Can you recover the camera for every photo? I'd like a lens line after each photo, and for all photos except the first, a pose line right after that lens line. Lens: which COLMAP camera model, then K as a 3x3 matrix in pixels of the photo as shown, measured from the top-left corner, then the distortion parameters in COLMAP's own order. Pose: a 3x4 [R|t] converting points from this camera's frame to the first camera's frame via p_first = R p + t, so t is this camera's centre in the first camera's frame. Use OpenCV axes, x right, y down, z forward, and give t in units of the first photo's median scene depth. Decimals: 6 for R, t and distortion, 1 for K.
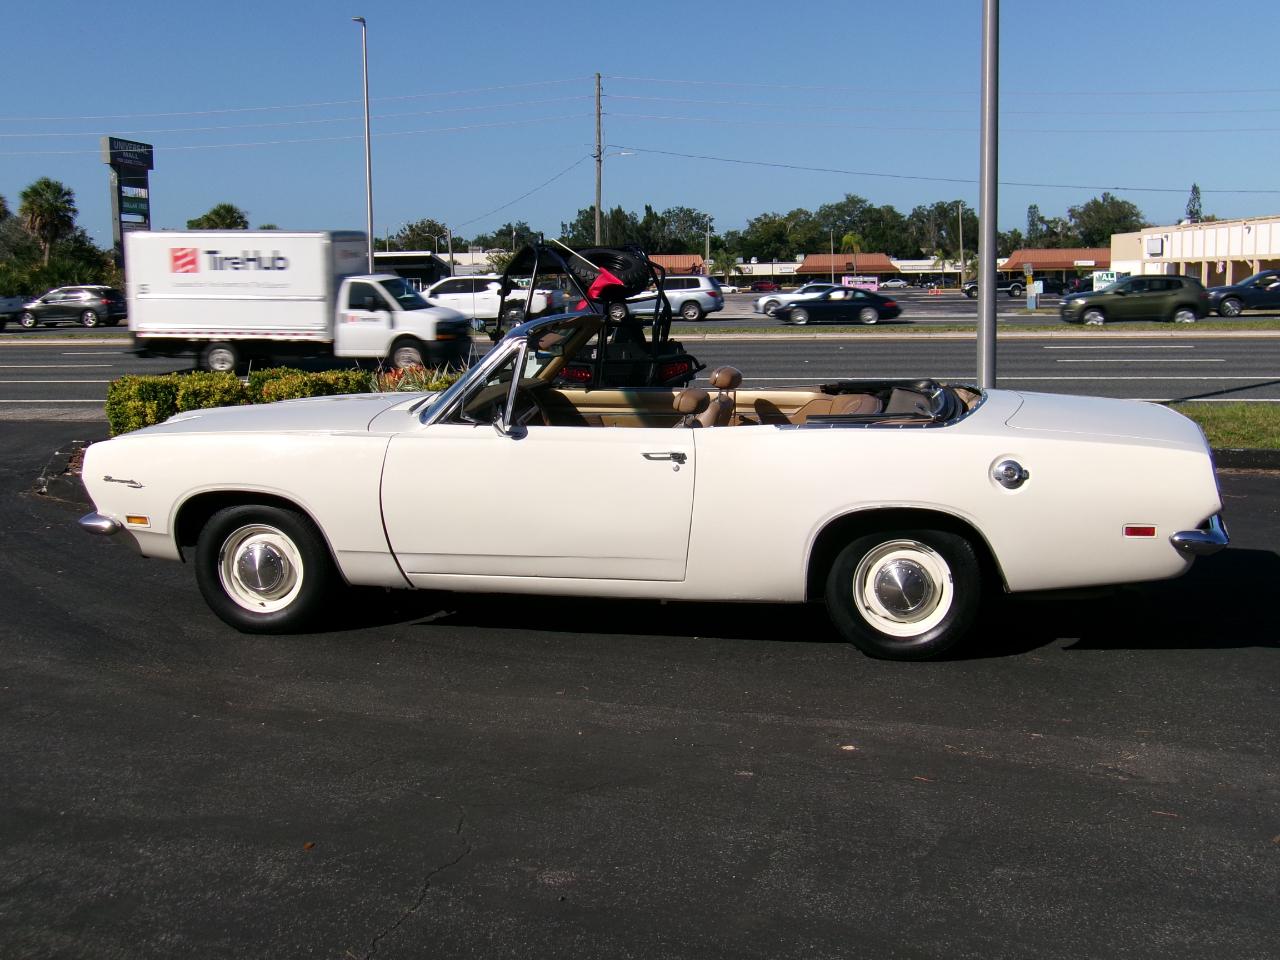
lens RADIAL K [[1561.1, 0, 637.1], [0, 1561.1, 506.5], [0, 0, 1]] dist [-0.011699, 0.009181]
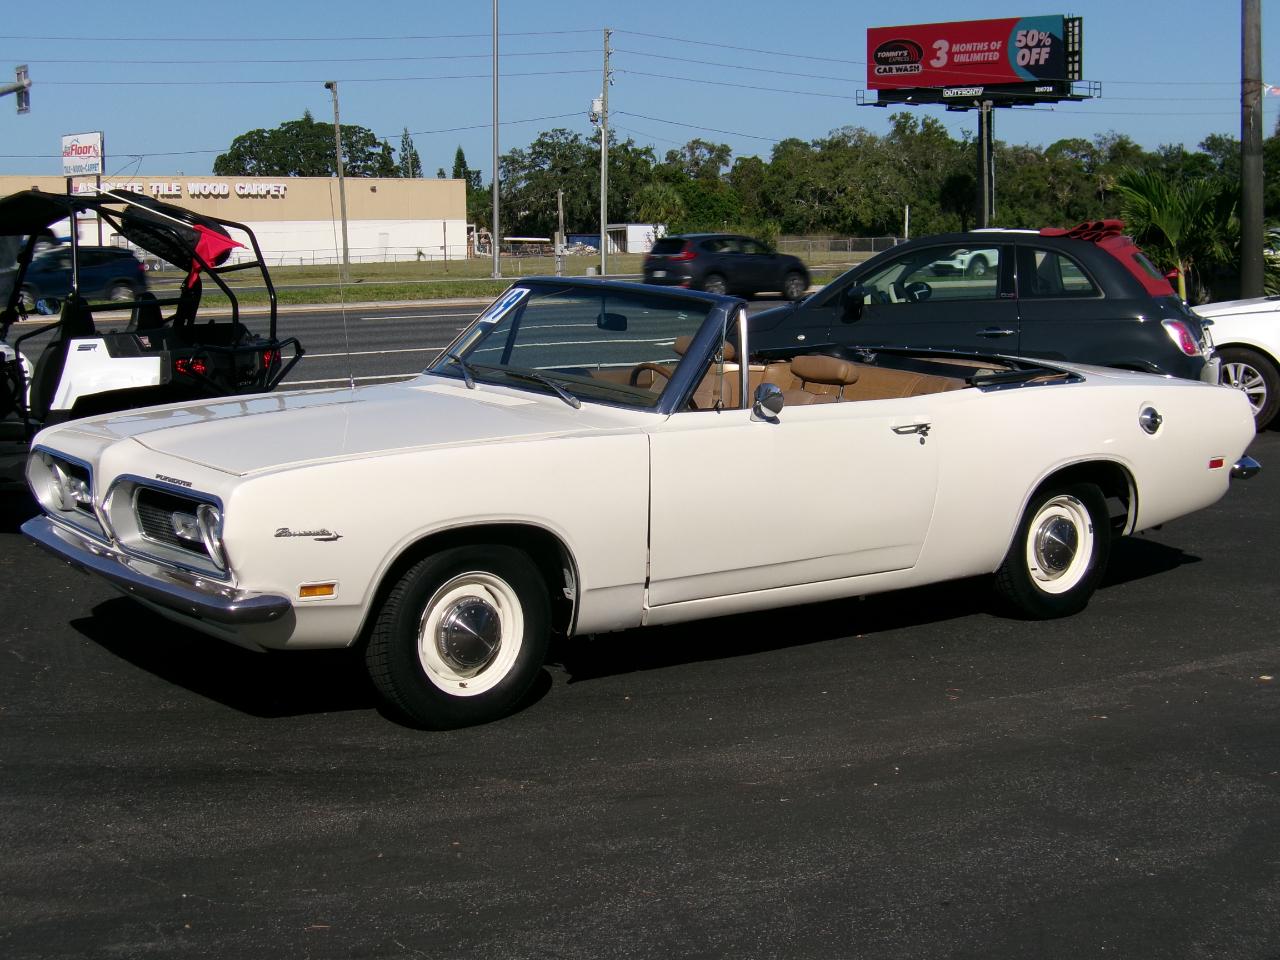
lens RADIAL K [[1950.0, 0, 639.9], [0, 1950.0, 534.8], [0, 0, 1]] dist [-0.119414, -0.017415]
pose [[0.648867, -0.109464, 0.752987, -0.857892], [0.111568, 0.992589, 0.048155, -0.039687], [-0.752678, 0.052763, 0.656271, 0.352257]]
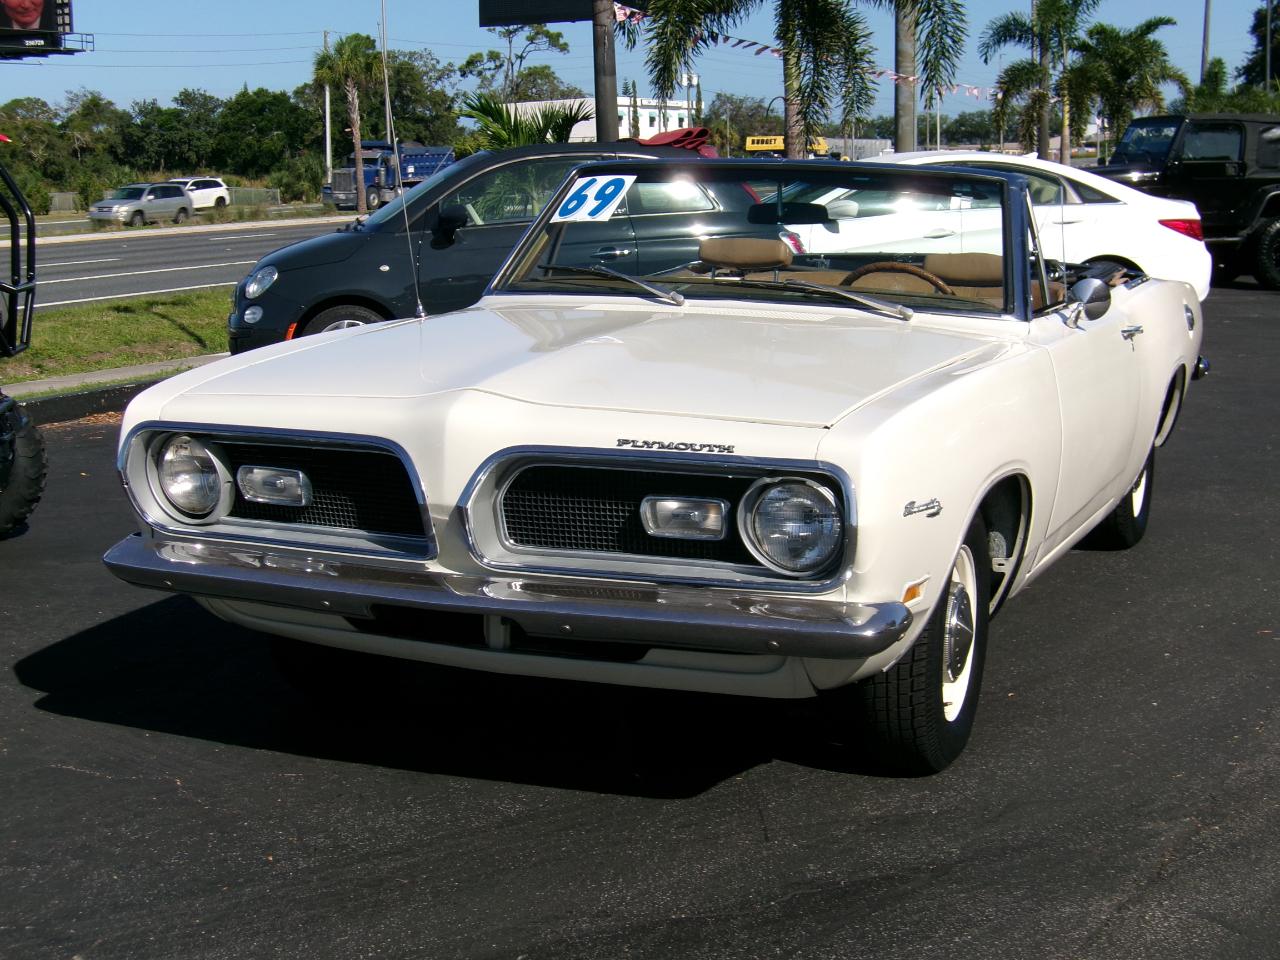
lens RADIAL K [[1950.0, 0, 639.9], [0, 1950.0, 534.8], [0, 0, 1]] dist [-0.119414, -0.017415]
pose [[0.177002, -0.169140, 0.969568, -0.872918], [0.161343, 0.976782, 0.140944, -0.098481], [-0.970896, 0.131485, 0.200182, 0.967484]]
